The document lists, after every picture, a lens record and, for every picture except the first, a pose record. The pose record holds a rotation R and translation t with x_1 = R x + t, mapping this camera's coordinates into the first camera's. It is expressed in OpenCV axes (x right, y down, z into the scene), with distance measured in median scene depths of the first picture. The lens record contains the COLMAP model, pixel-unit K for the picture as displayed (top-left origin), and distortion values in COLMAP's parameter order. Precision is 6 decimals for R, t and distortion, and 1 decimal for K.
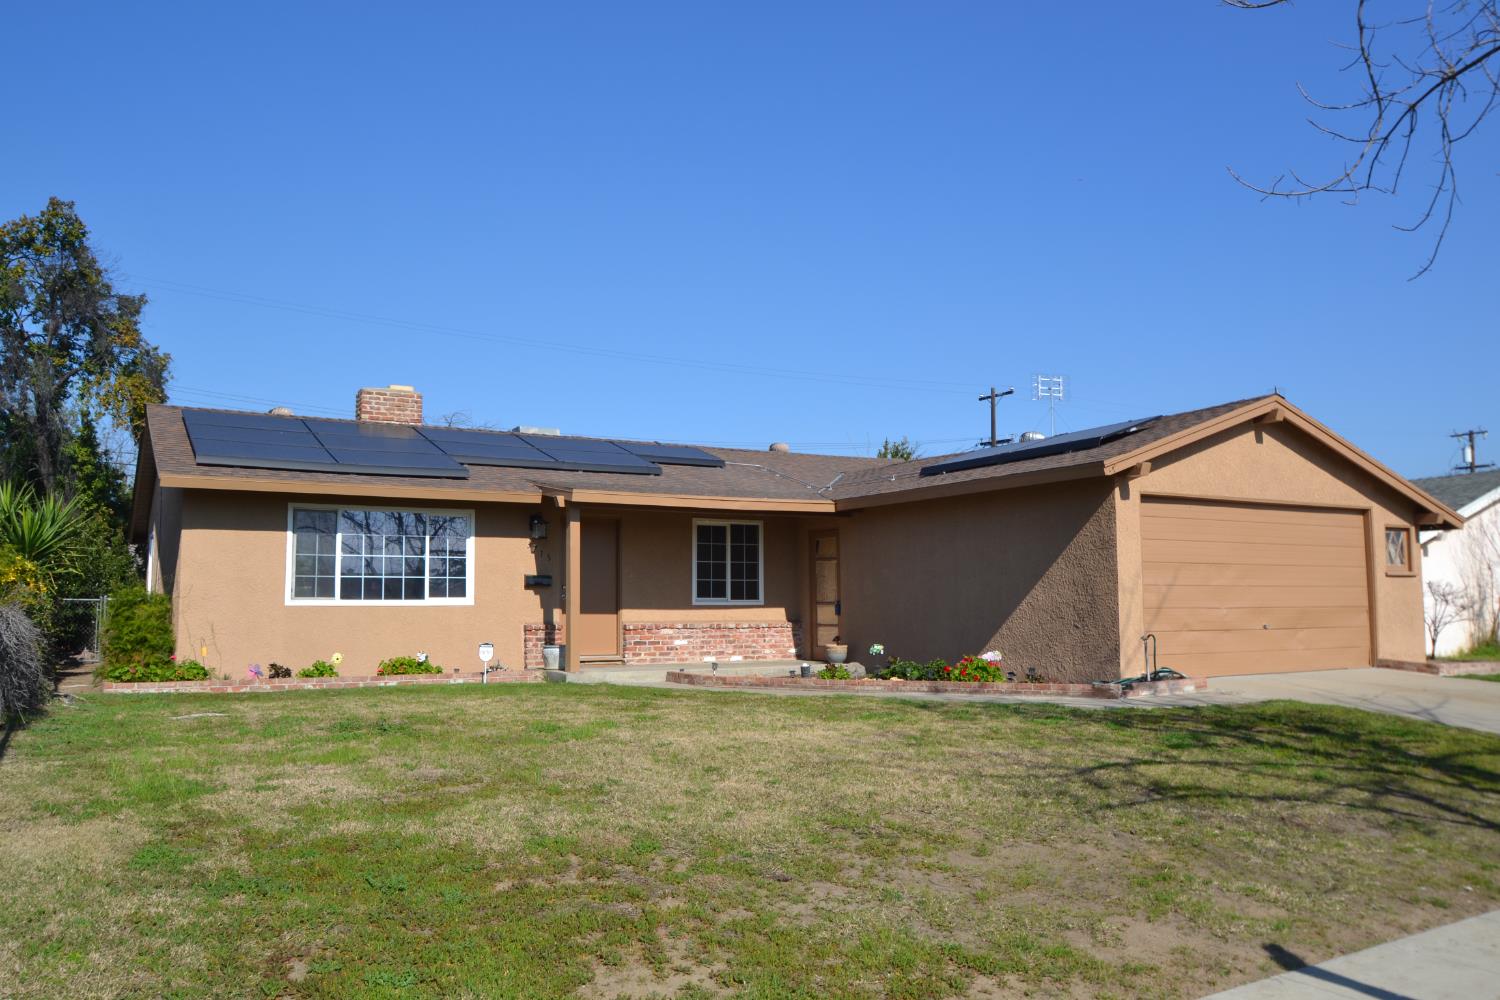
lens RADIAL K [[1154.3, 0, 750.6], [0, 1154.3, 500.7], [0, 0, 1]] dist [-0.049149, -0.001809]
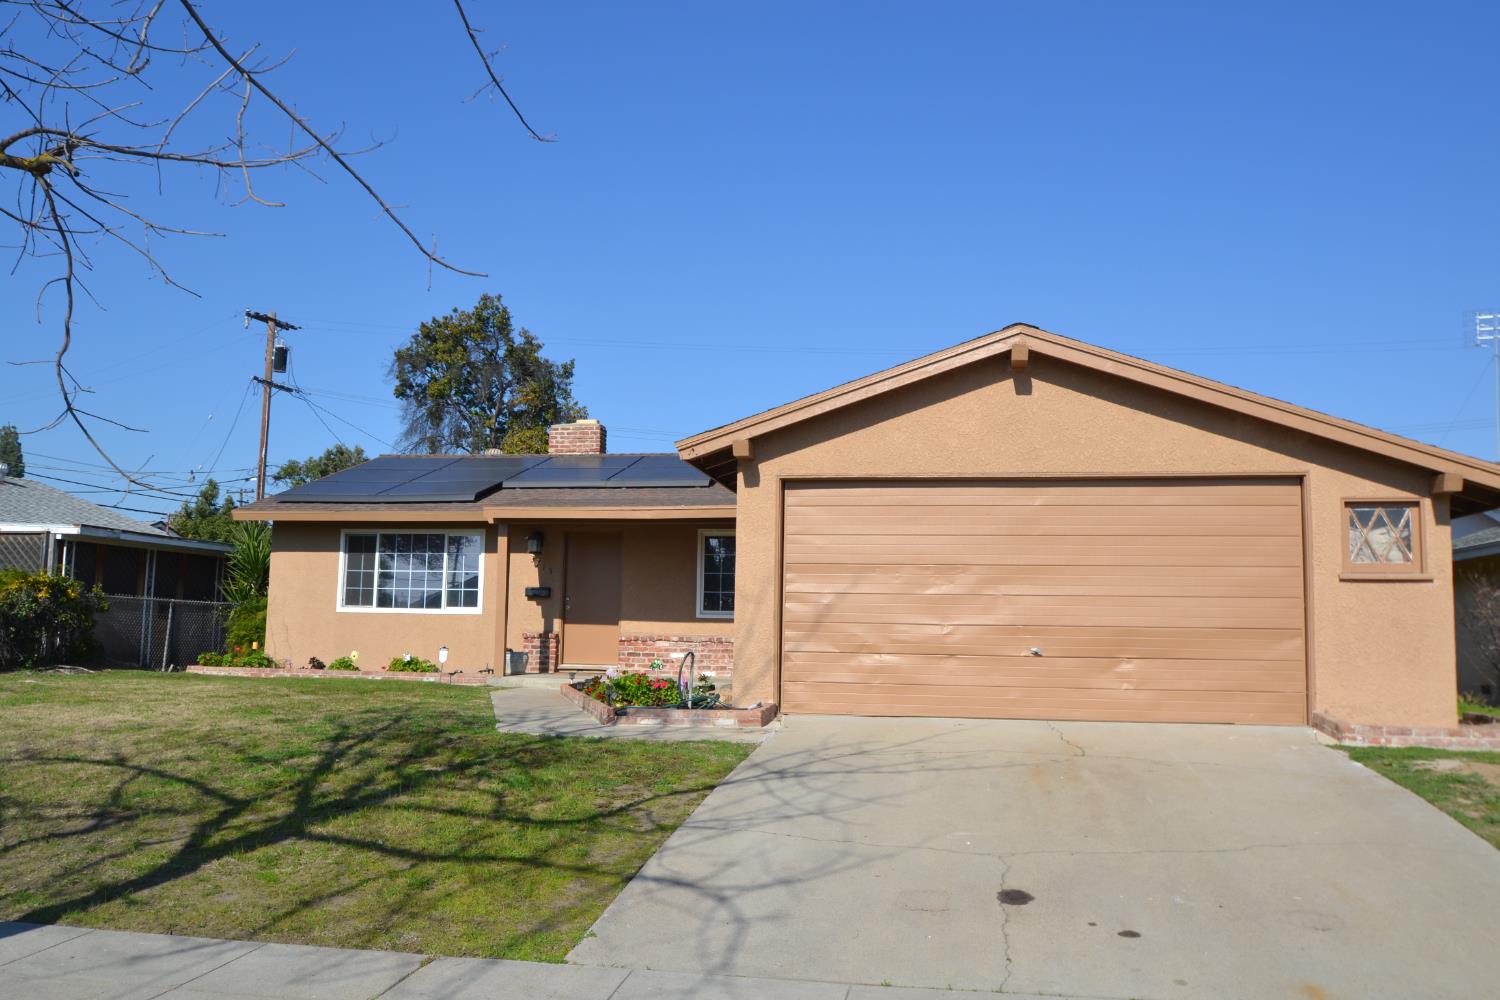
lens RADIAL K [[1191.5, 0, 750.5], [0, 1191.5, 495.3], [0, 0, 1]] dist [-0.053024, 0.000378]
pose [[0.754732, -0.056217, -0.653620, 0.741122], [0.040892, 0.998416, -0.038656, 0.031502], [0.654757, 0.002447, 0.755835, 0.304944]]
